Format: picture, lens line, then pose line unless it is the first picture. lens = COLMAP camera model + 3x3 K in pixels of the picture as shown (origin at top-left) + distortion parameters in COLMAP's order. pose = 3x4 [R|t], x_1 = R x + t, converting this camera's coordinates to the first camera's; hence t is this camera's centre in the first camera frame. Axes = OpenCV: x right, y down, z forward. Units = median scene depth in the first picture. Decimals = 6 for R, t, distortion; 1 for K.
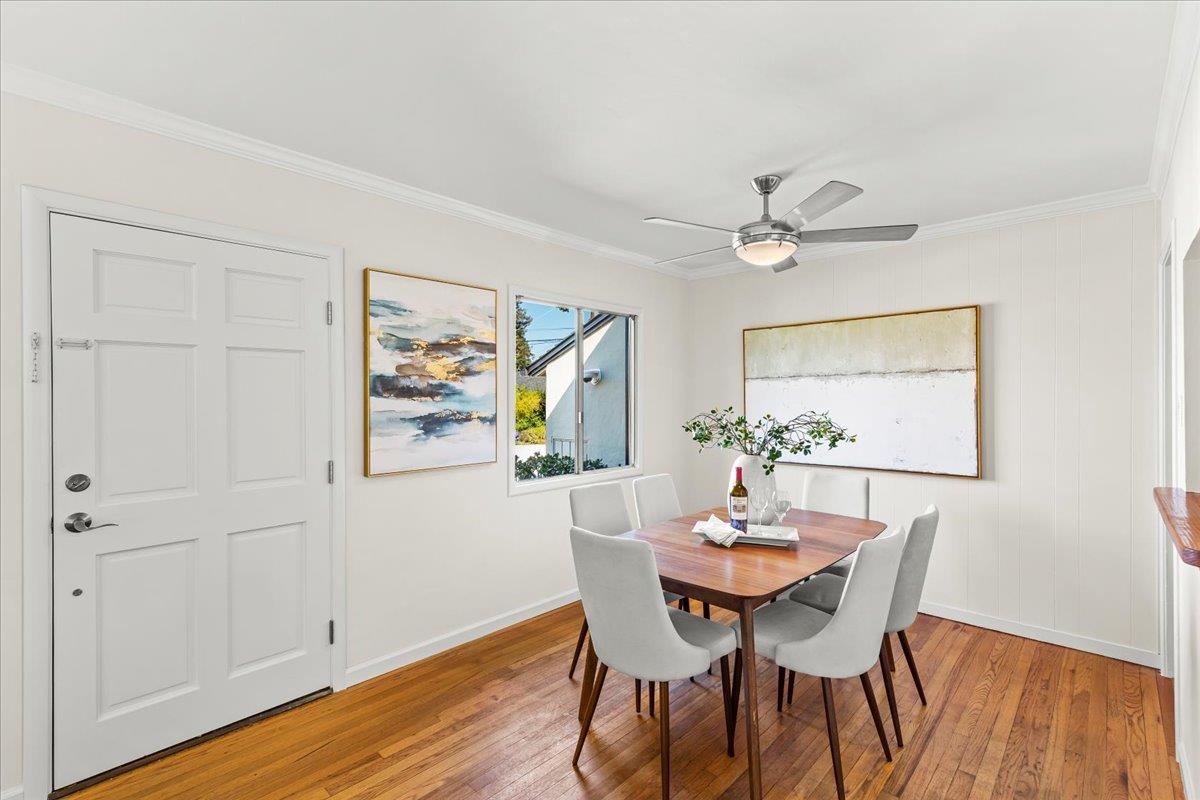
lens RADIAL K [[555.8, 0, 599.5], [0, 555.8, 398.0], [0, 0, 1]] dist [0.003466, 0.000142]
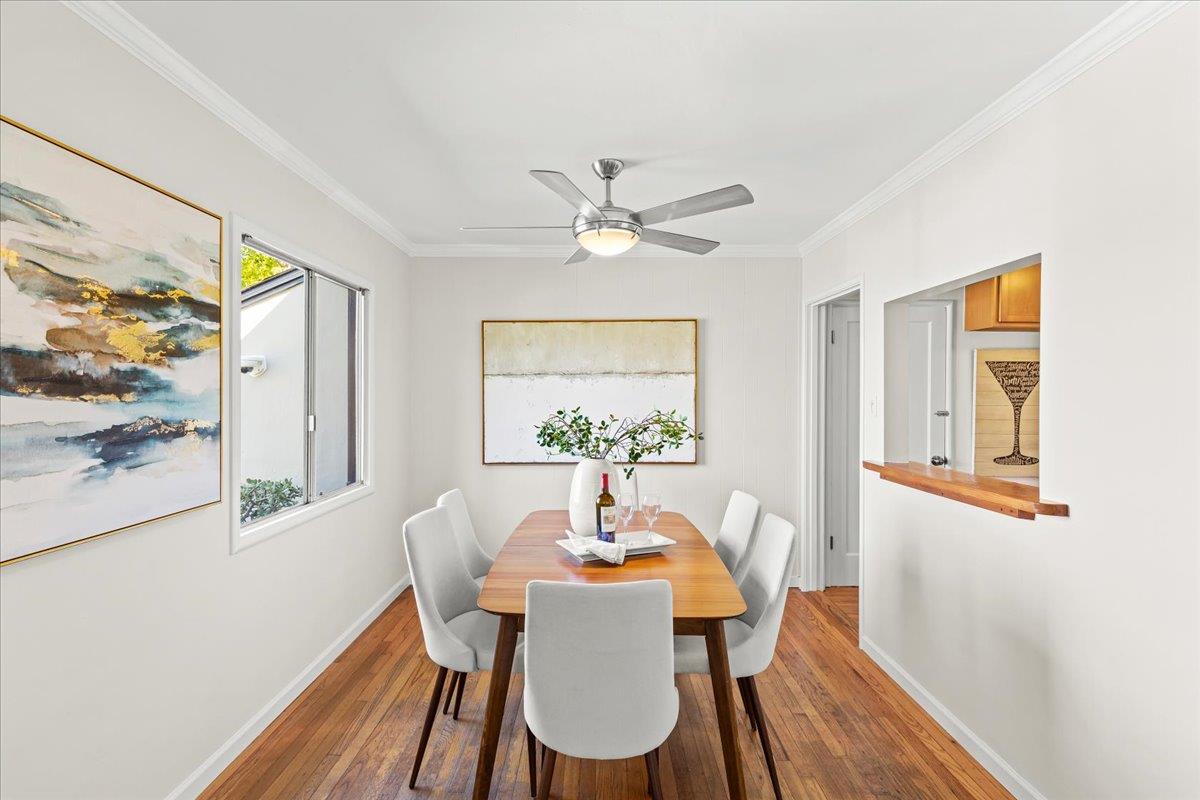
lens RADIAL K [[555.8, 0, 599.5], [0, 555.8, 398.0], [0, 0, 1]] dist [0.003466, 0.000142]
pose [[0.734480, -0.000473, 0.678630, -0.318537], [-0.003617, 0.999983, 0.004611, -0.002314], [-0.678621, -0.005842, 0.734466, 0.294147]]
